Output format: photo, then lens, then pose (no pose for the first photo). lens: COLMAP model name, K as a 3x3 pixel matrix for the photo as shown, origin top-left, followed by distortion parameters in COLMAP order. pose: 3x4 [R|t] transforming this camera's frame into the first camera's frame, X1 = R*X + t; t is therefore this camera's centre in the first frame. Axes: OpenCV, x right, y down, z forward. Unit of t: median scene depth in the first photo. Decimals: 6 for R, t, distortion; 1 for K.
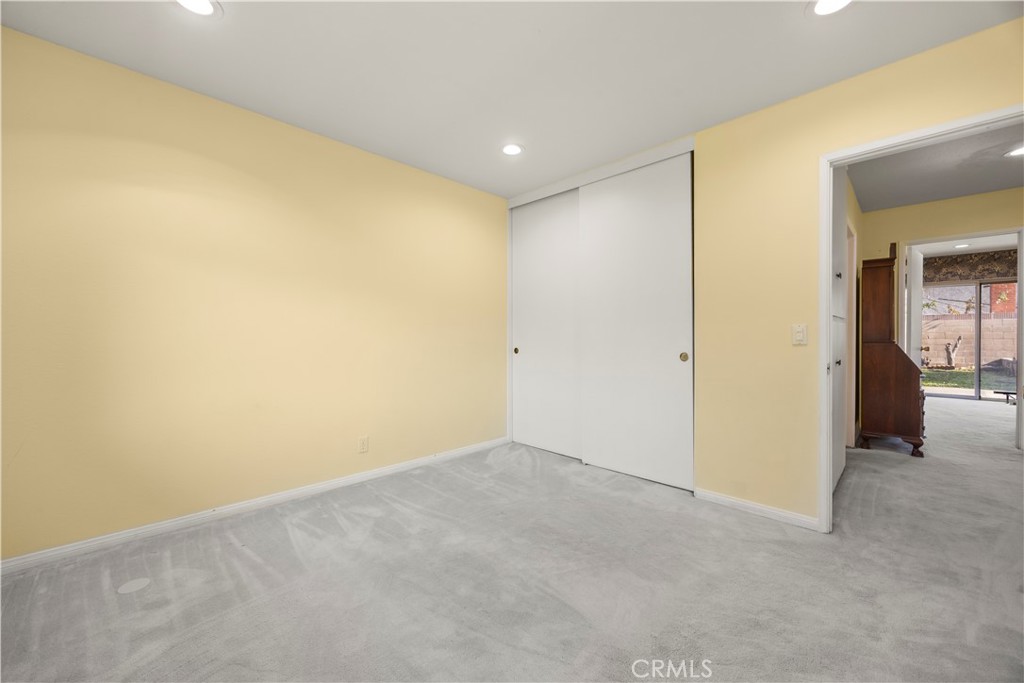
lens RADIAL K [[404.4, 0, 509.2], [0, 404.4, 339.2], [0, 0, 1]] dist [0.001659, -0.000486]
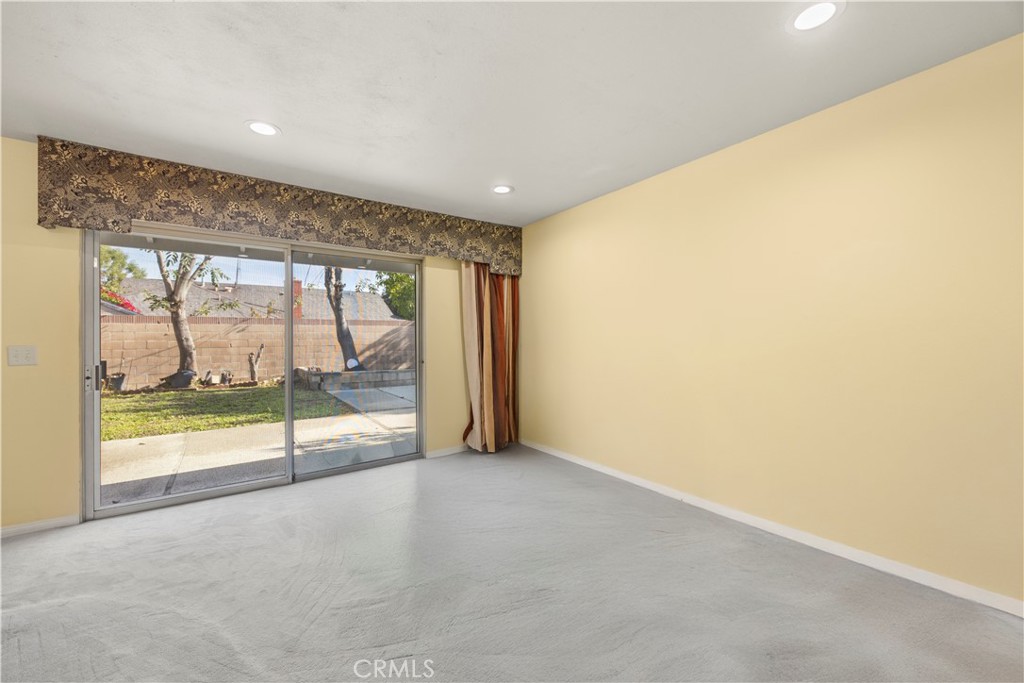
lens RADIAL K [[404.4, 0, 506.1], [0, 404.4, 340.5], [0, 0, 1]] dist [0.001659, -0.000486]
pose [[0.188954, -0.004678, 0.981975, 0.512033], [0.008380, 0.999960, 0.003151, -0.017587], [-0.981950, 0.007634, 0.188986, 0.459381]]
